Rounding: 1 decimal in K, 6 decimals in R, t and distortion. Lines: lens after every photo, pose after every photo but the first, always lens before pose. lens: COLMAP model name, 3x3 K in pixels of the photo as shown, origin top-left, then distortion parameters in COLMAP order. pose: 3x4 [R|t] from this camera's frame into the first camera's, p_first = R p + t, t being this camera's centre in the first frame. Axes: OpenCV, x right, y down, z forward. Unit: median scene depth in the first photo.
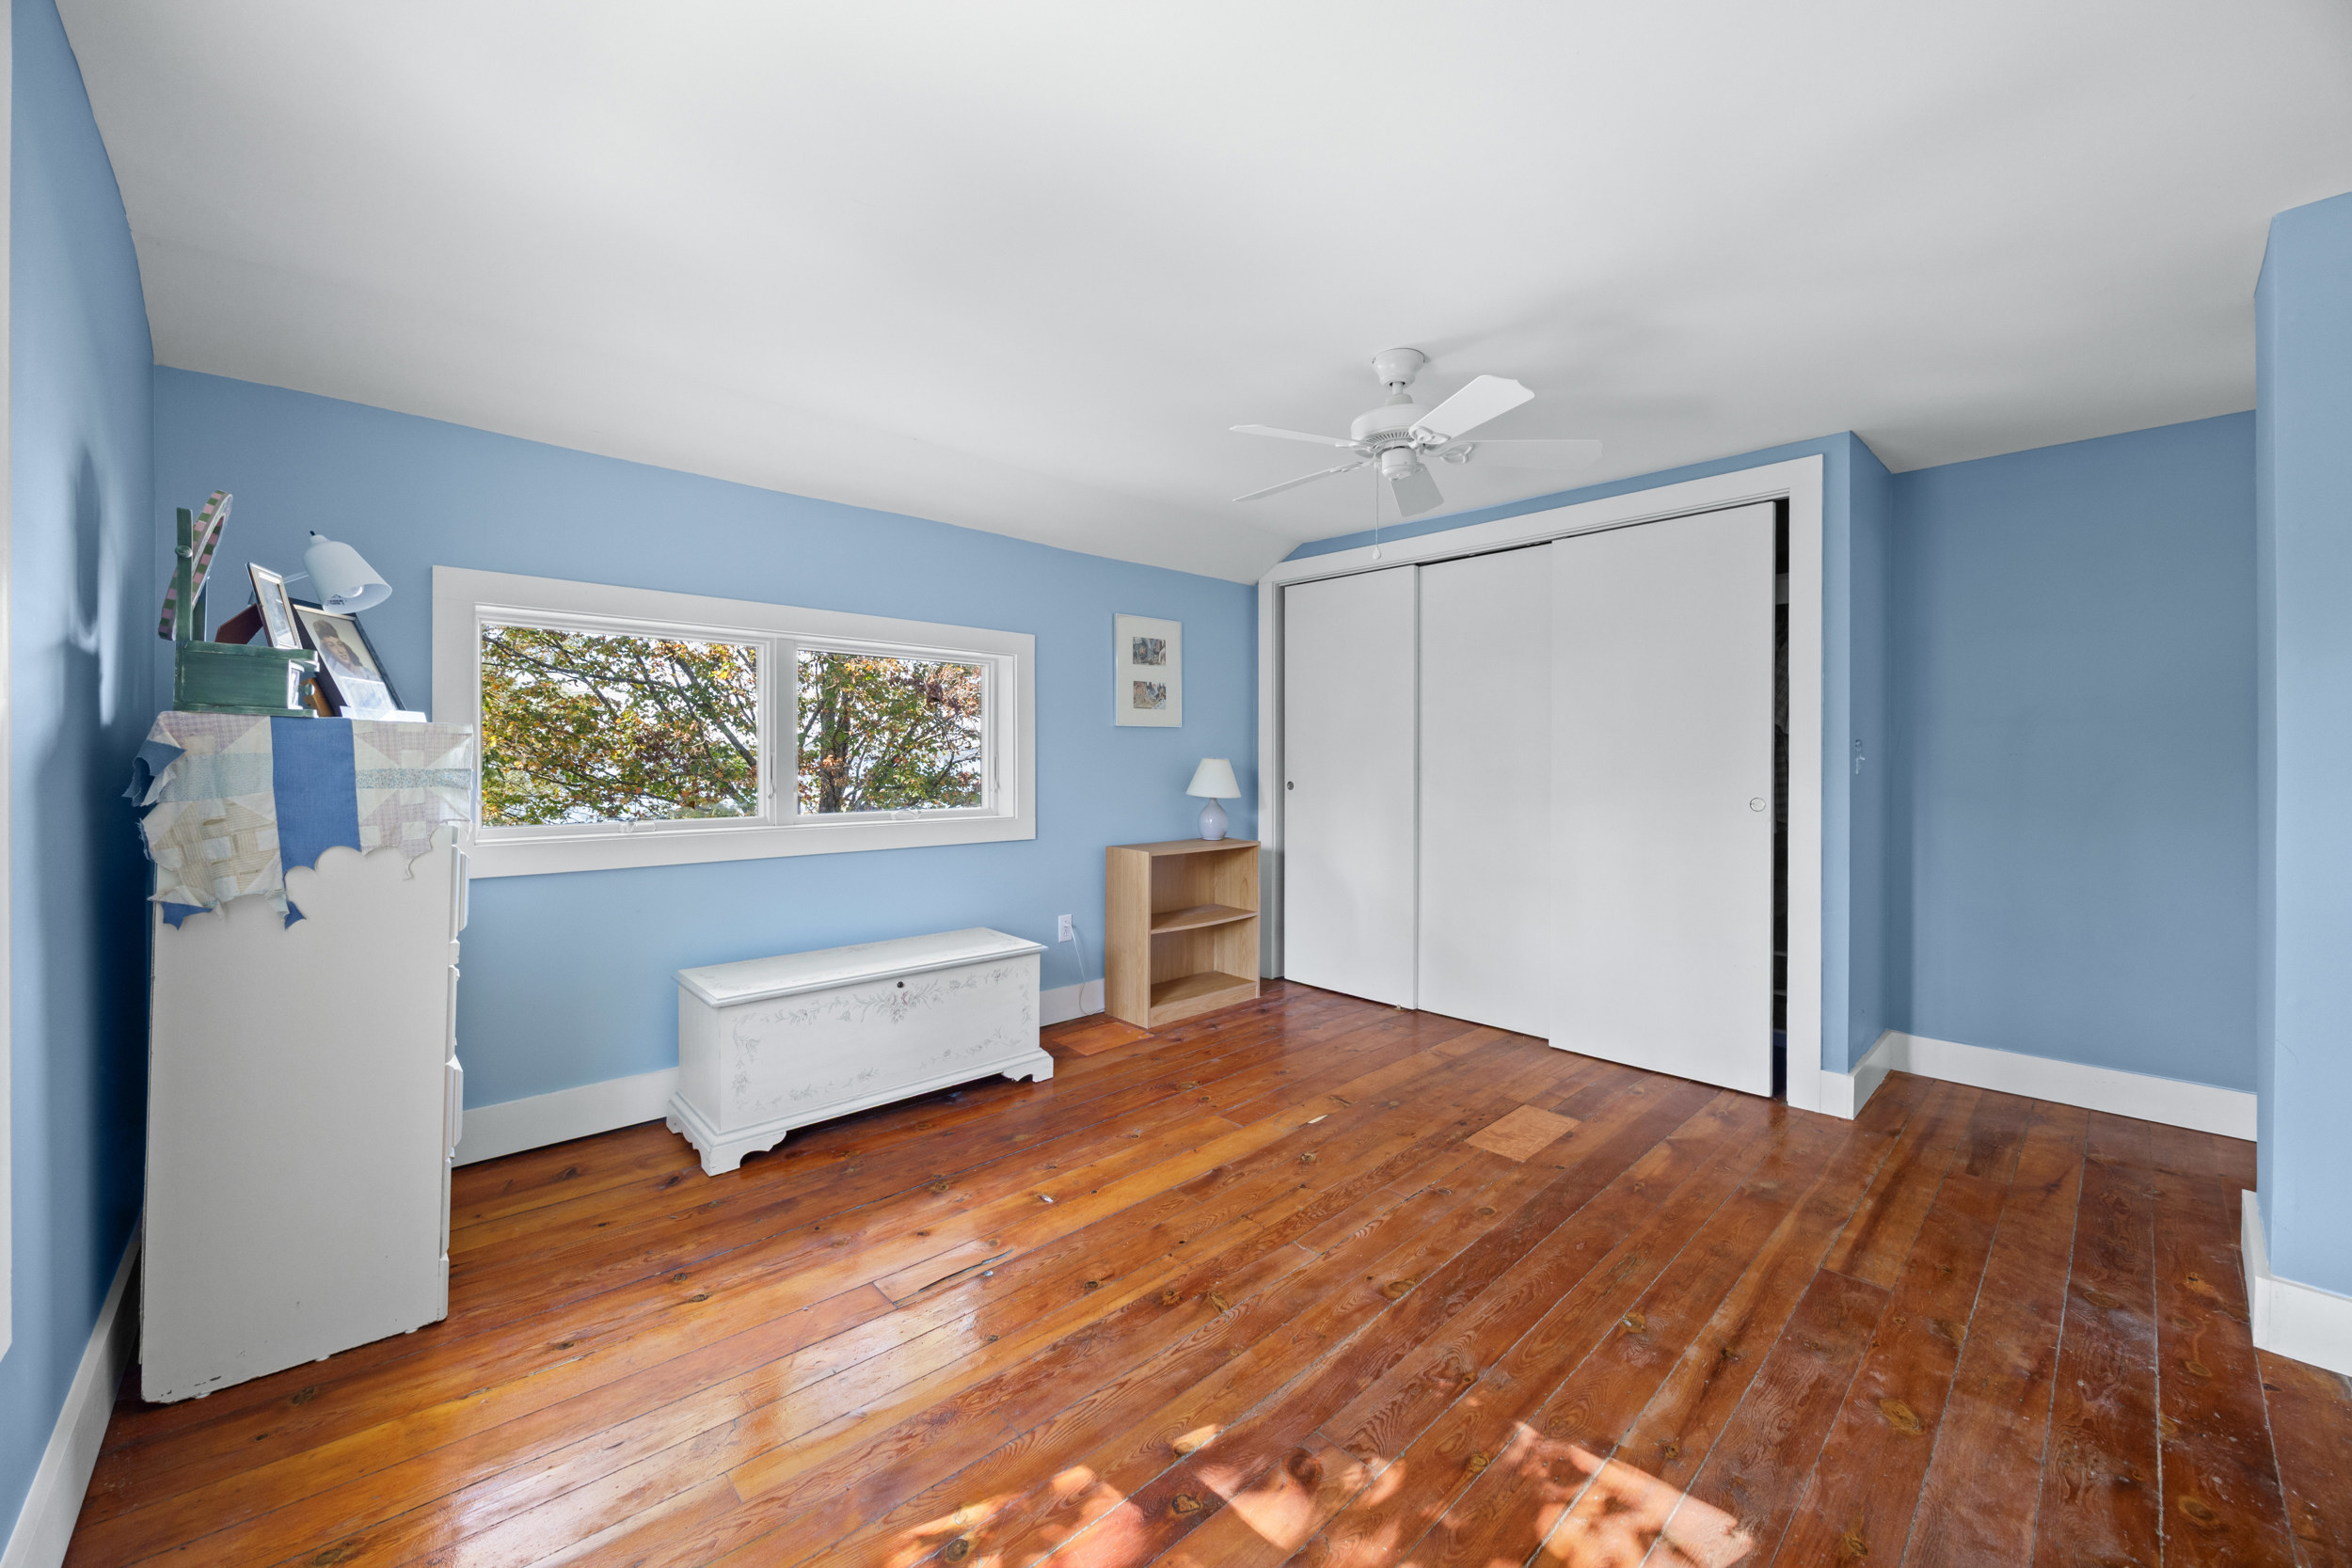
lens RADIAL K [[906.3, 0, 1183.0], [0, 906.3, 758.8], [0, 0, 1]] dist [-0.000626, 0.000215]
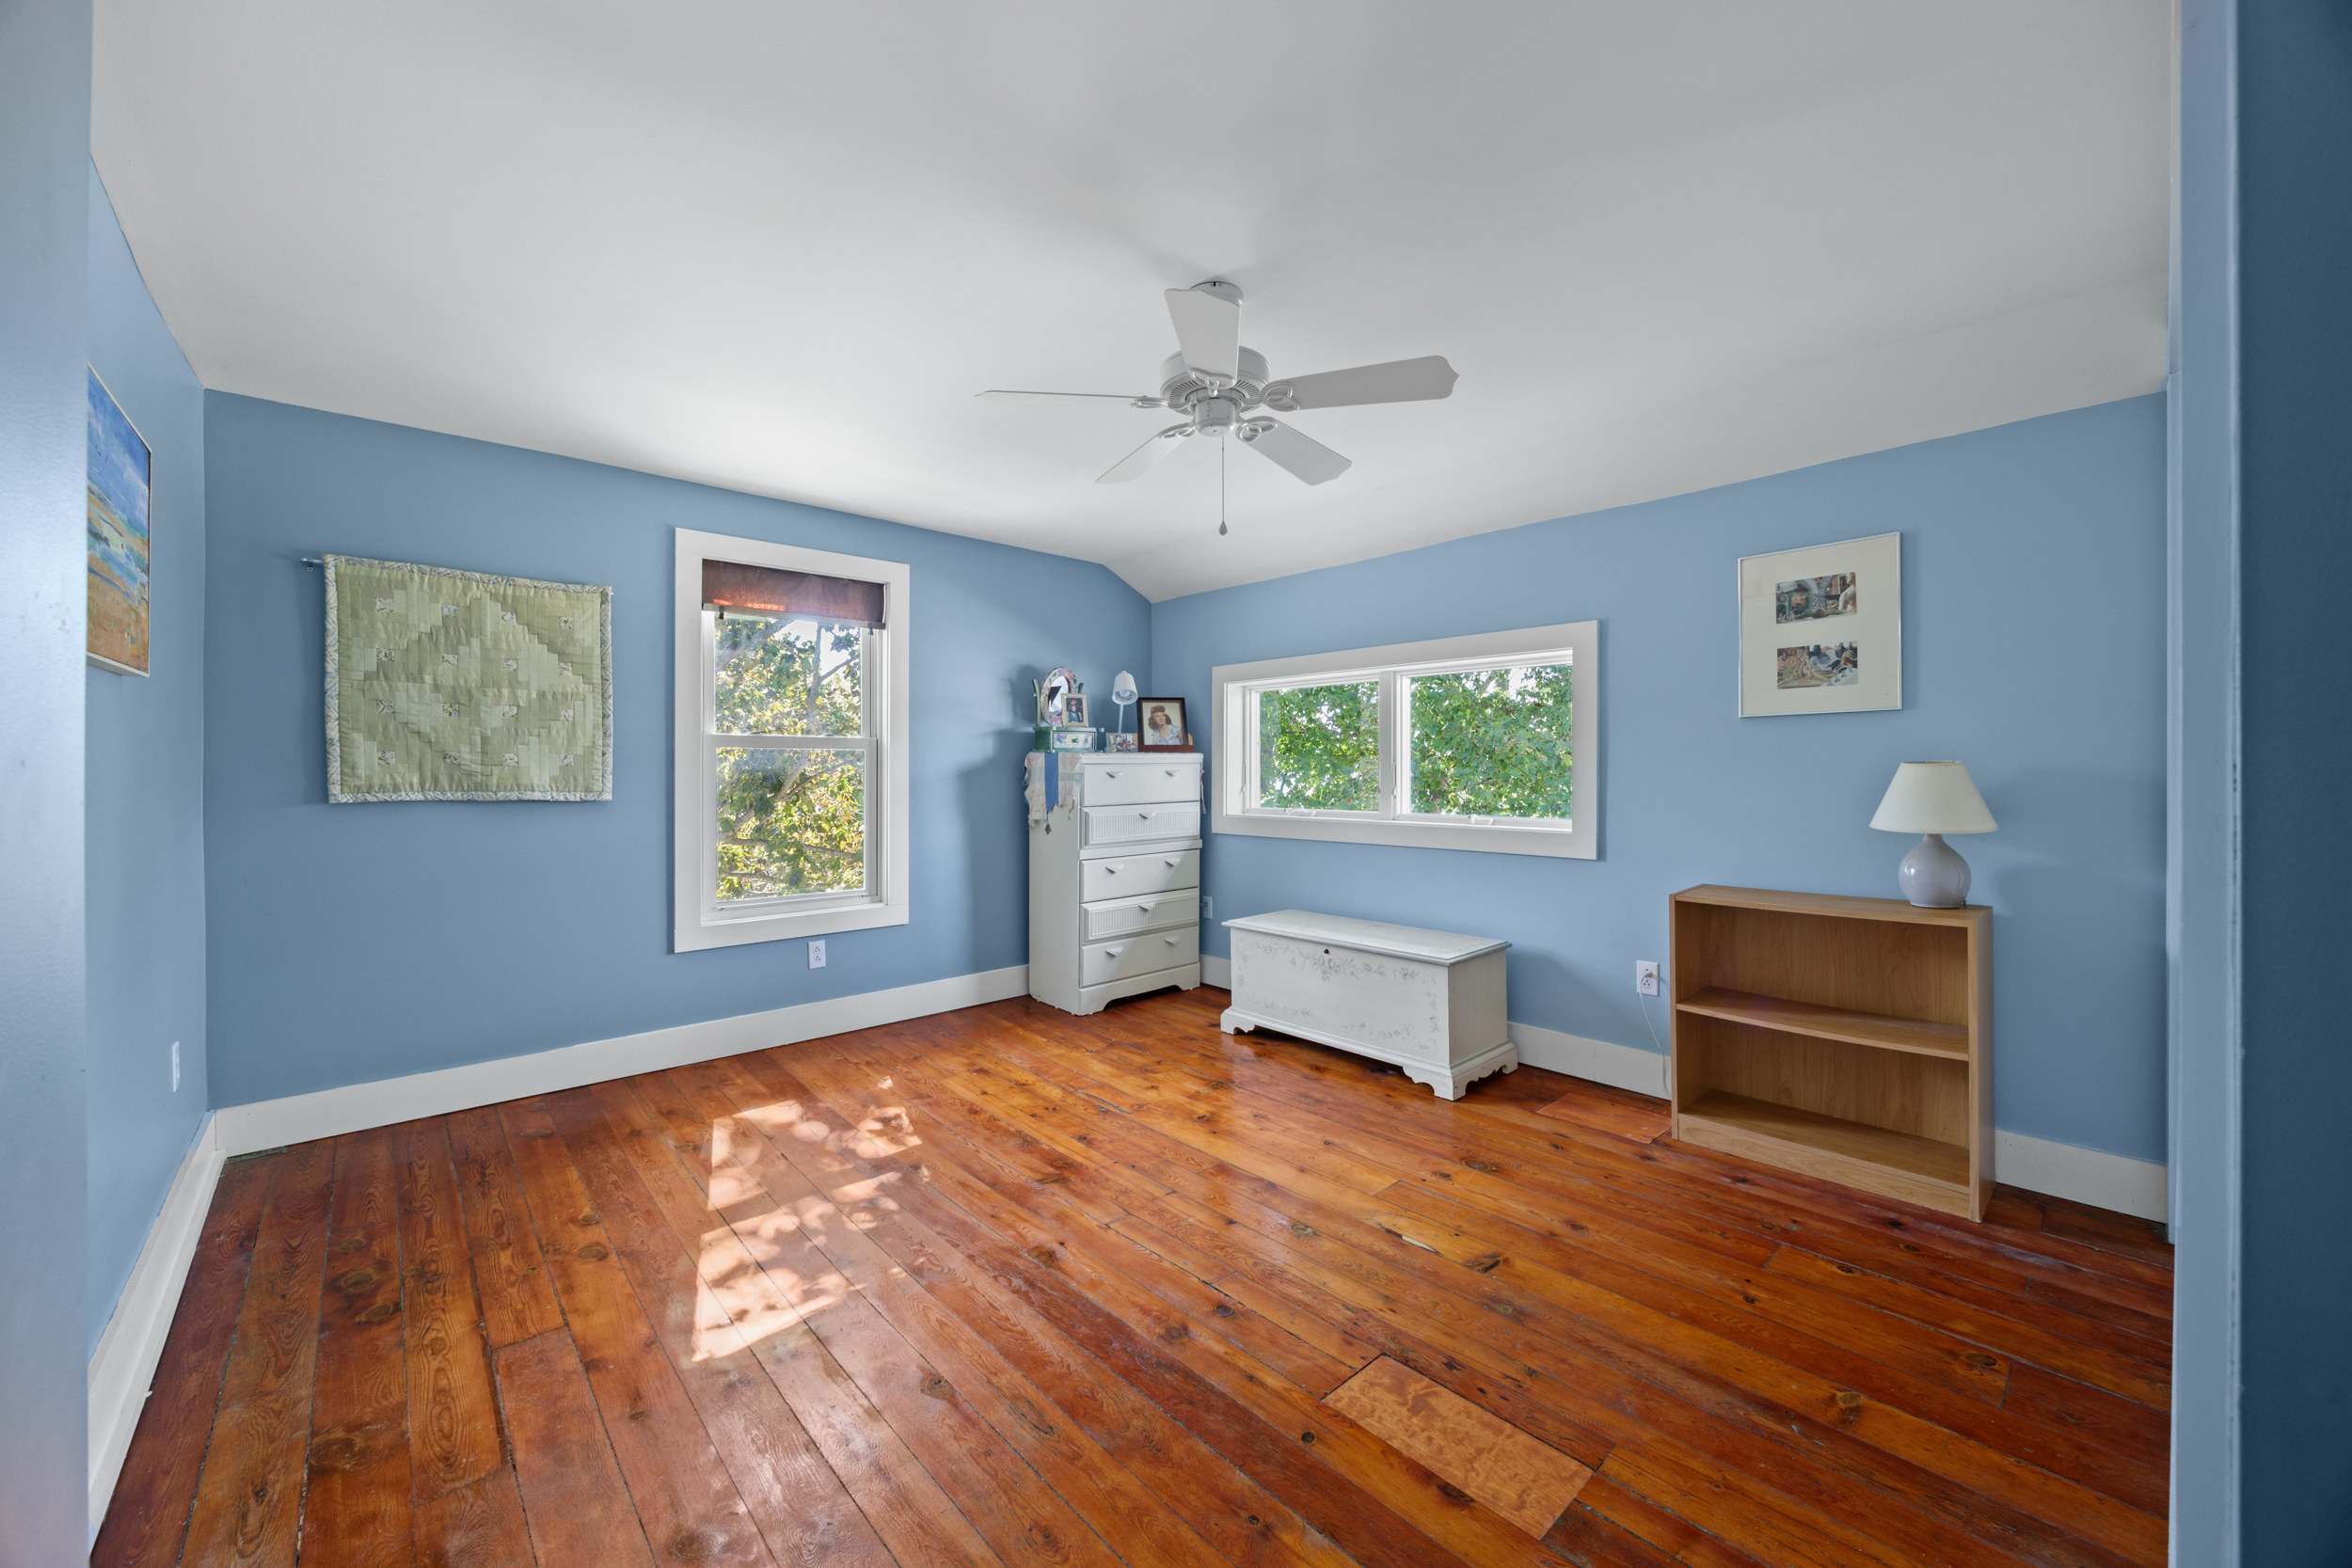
lens RADIAL K [[895.7, 0, 1174.8], [0, 895.7, 767.6], [0, 0, 1]] dist [-0.023558, 0.000058]
pose [[-0.033186, -0.003599, -0.999443, 0.901091], [0.005077, 0.999980, -0.003770, 0.004354], [0.999436, -0.005199, -0.033167, 0.832258]]
